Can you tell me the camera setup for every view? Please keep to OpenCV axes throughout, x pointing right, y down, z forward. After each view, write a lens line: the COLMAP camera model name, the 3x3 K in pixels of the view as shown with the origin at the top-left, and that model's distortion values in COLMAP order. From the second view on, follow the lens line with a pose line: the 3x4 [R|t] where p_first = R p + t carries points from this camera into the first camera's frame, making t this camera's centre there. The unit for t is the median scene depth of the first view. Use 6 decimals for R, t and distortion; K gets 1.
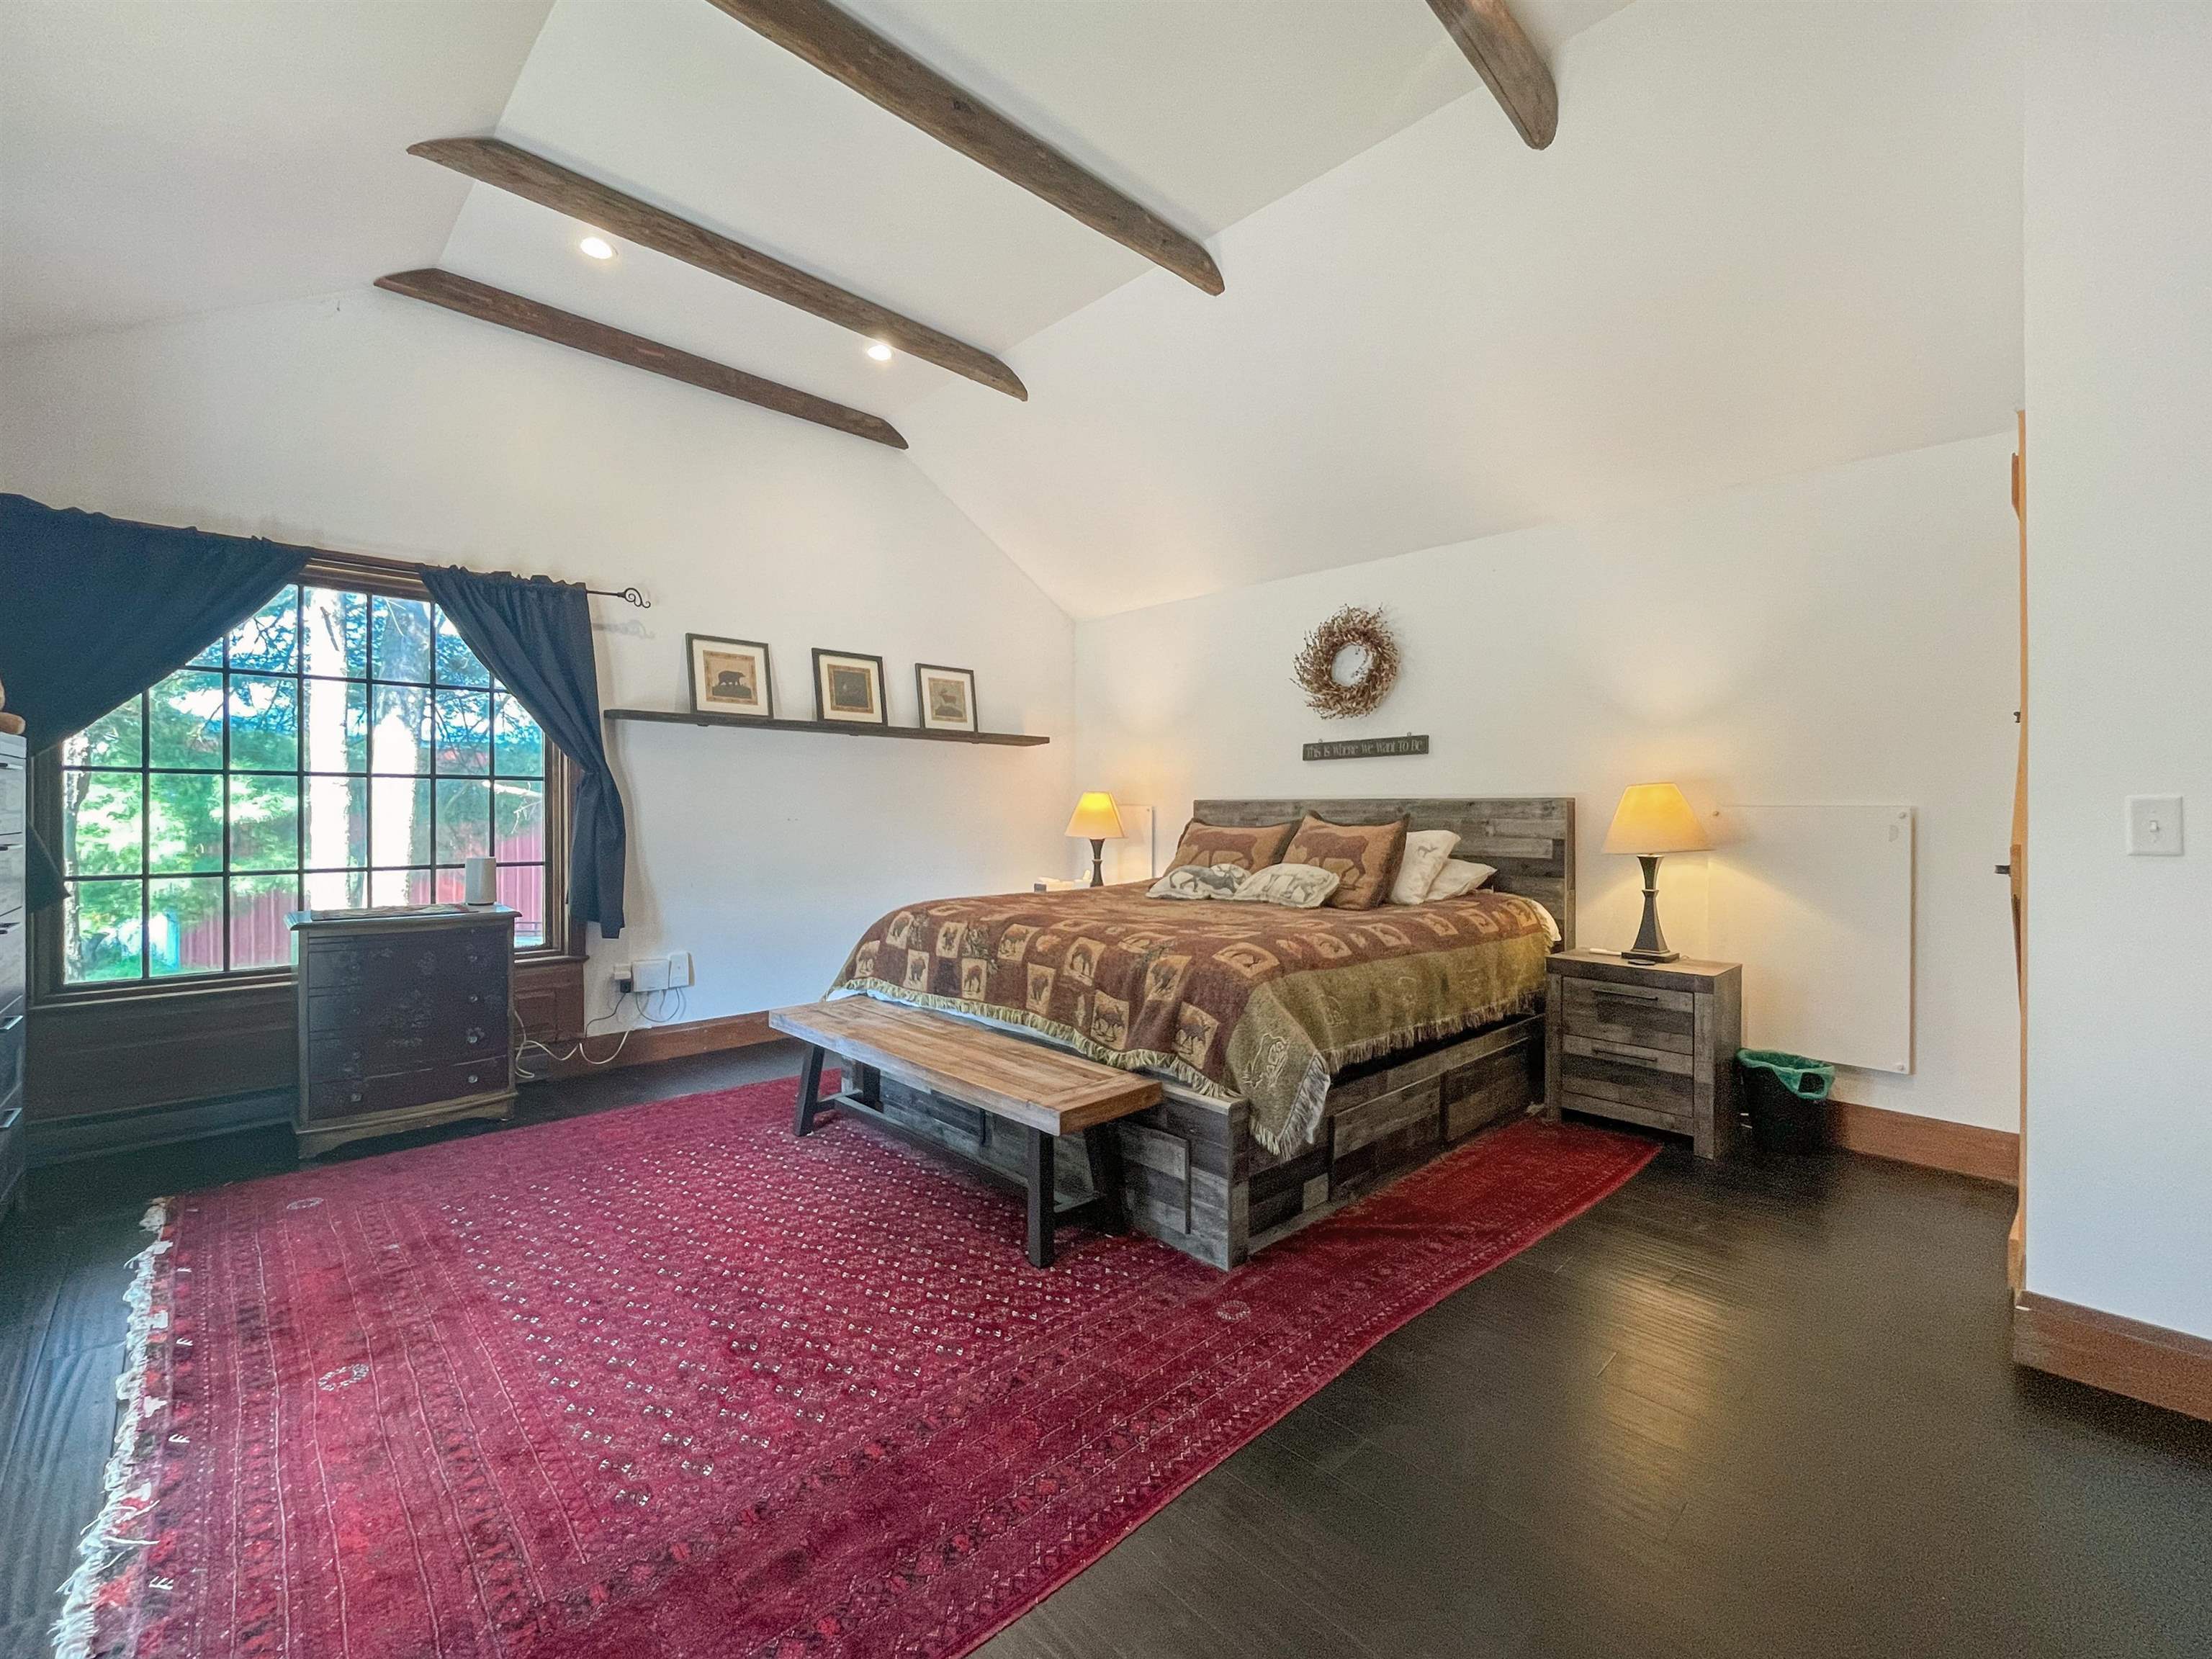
lens RADIAL K [[917.5, 0, 1114.2], [0, 917.5, 818.2], [0, 0, 1]] dist [-0.002054, -0.000071]
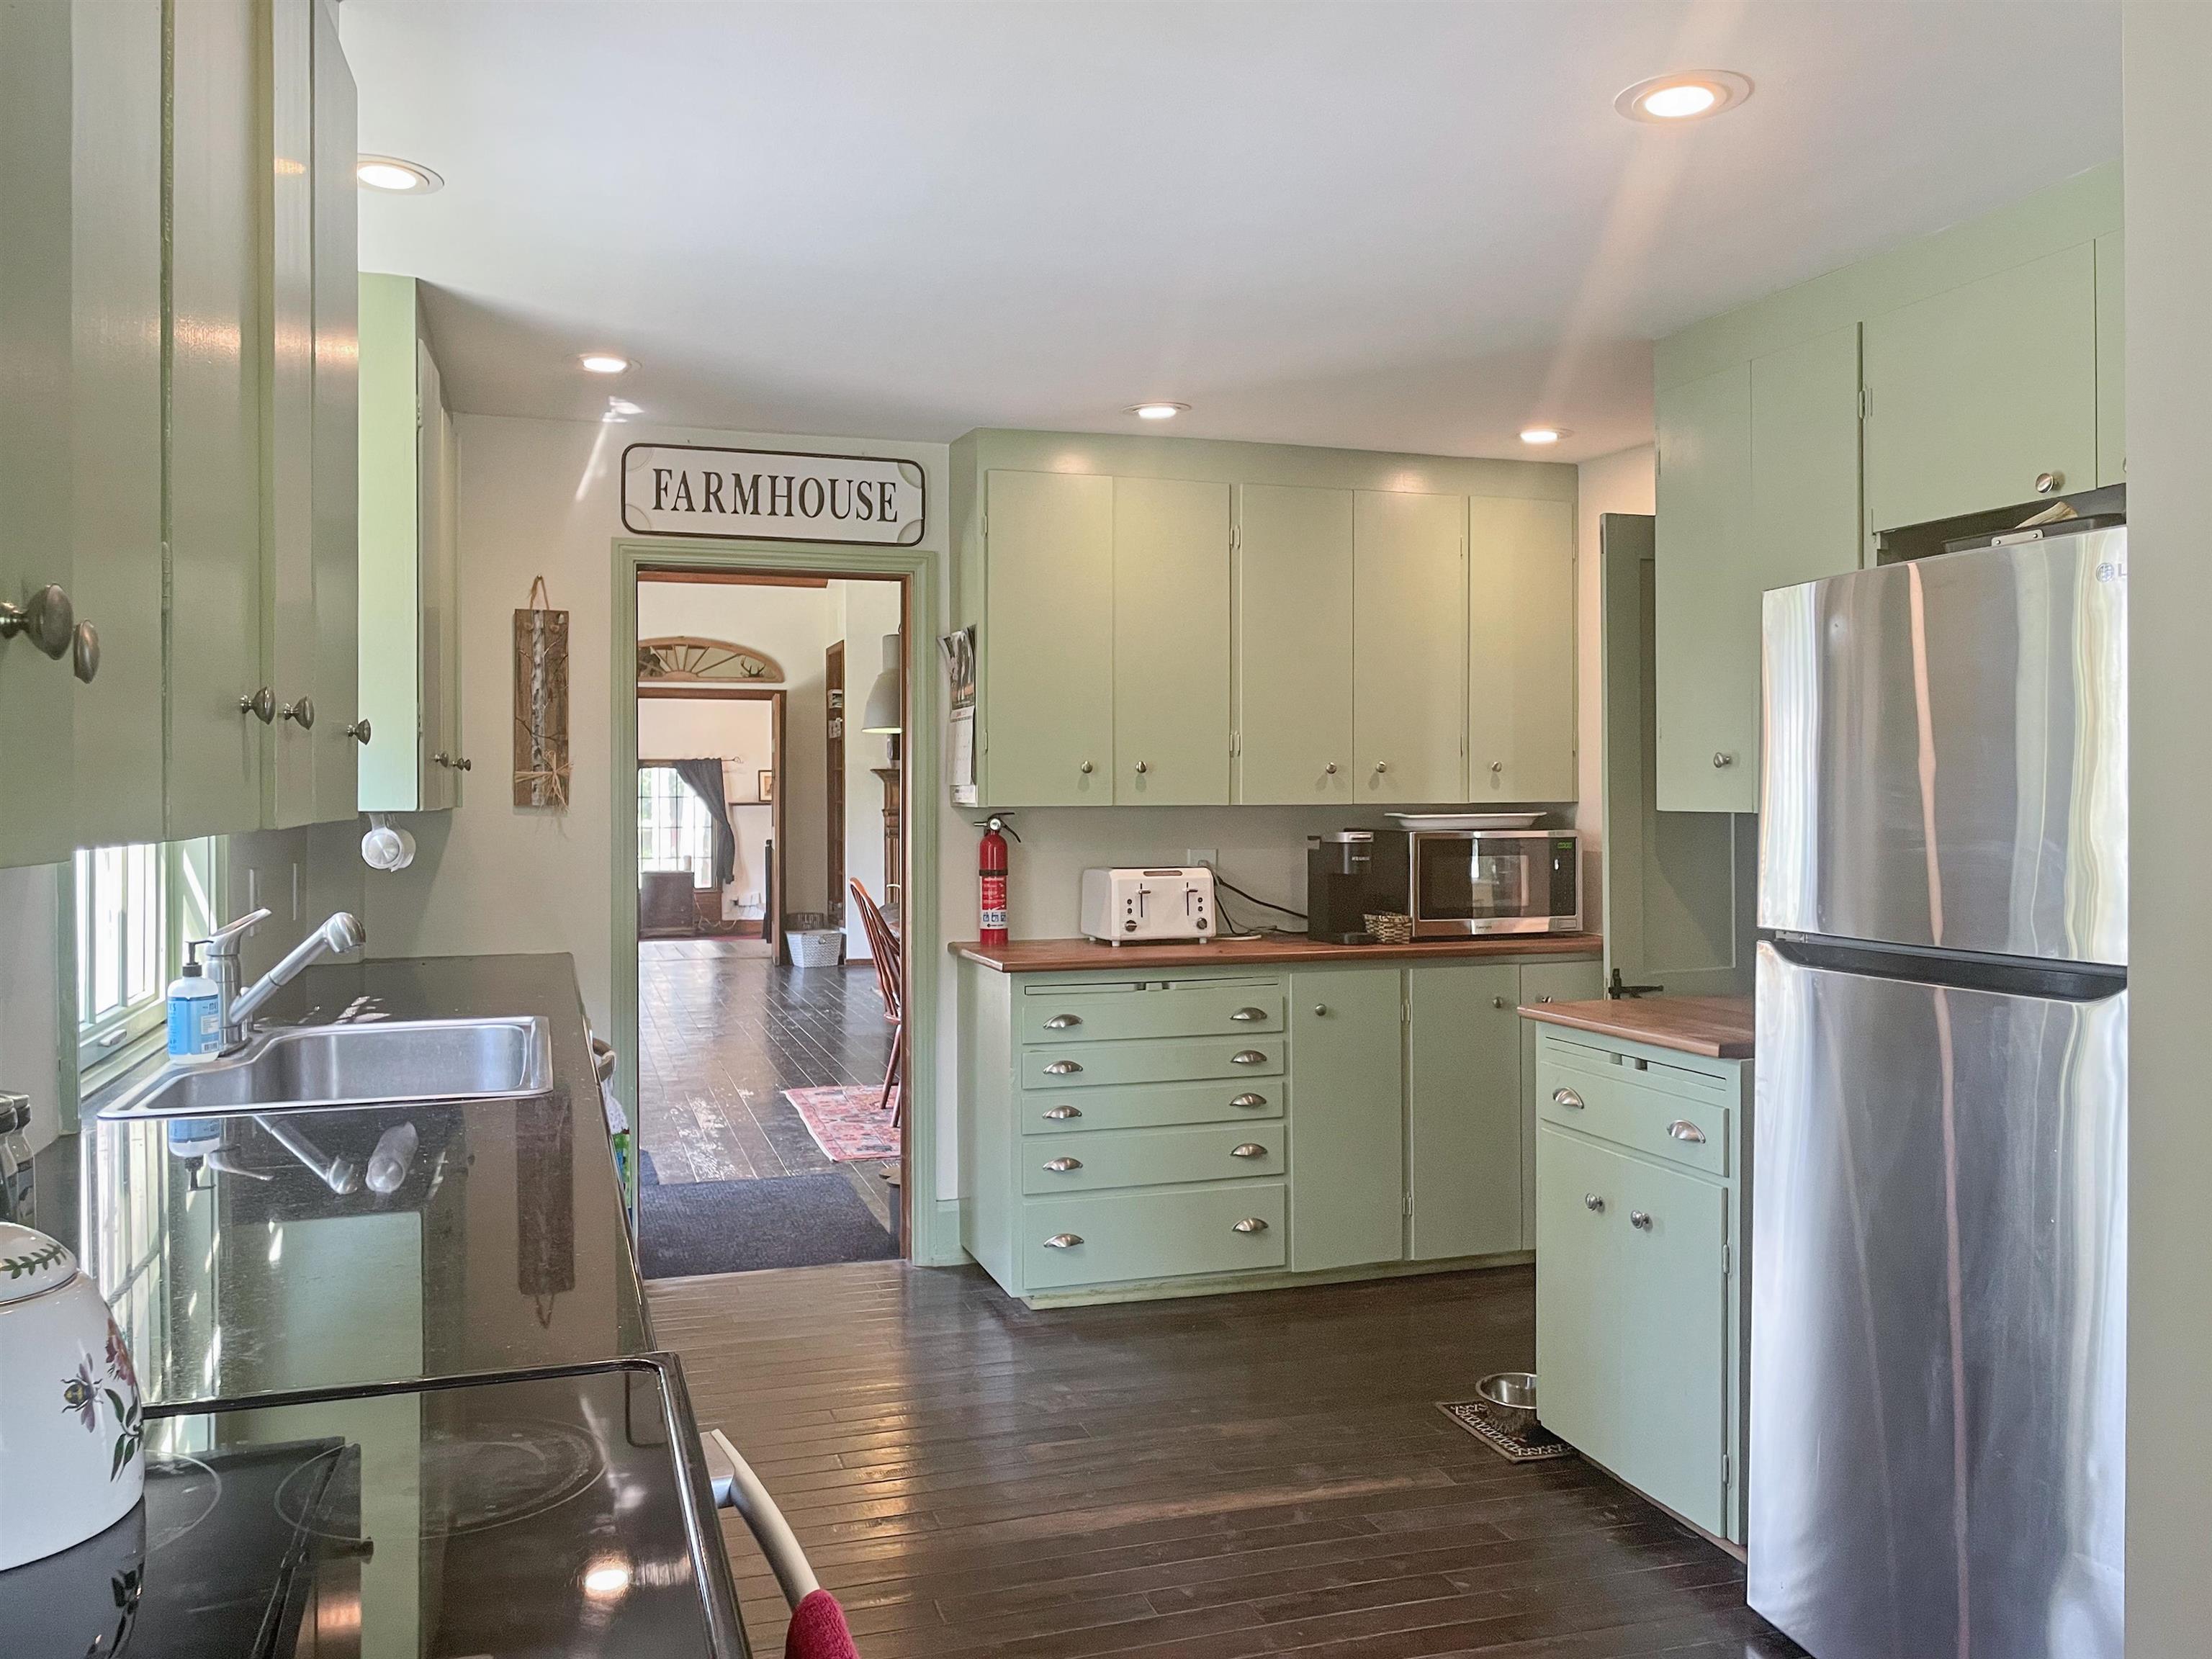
lens RADIAL K [[1690.0, 0, 1107.1], [0, 1690.0, 827.1], [0, 0, 1]] dist [-0.011022, -0.001333]
pose [[0.900650, 0.009988, -0.434429, 2.641522], [-0.006899, 0.999938, 0.008688, -0.094239], [0.434489, -0.004827, 0.900664, -3.041742]]
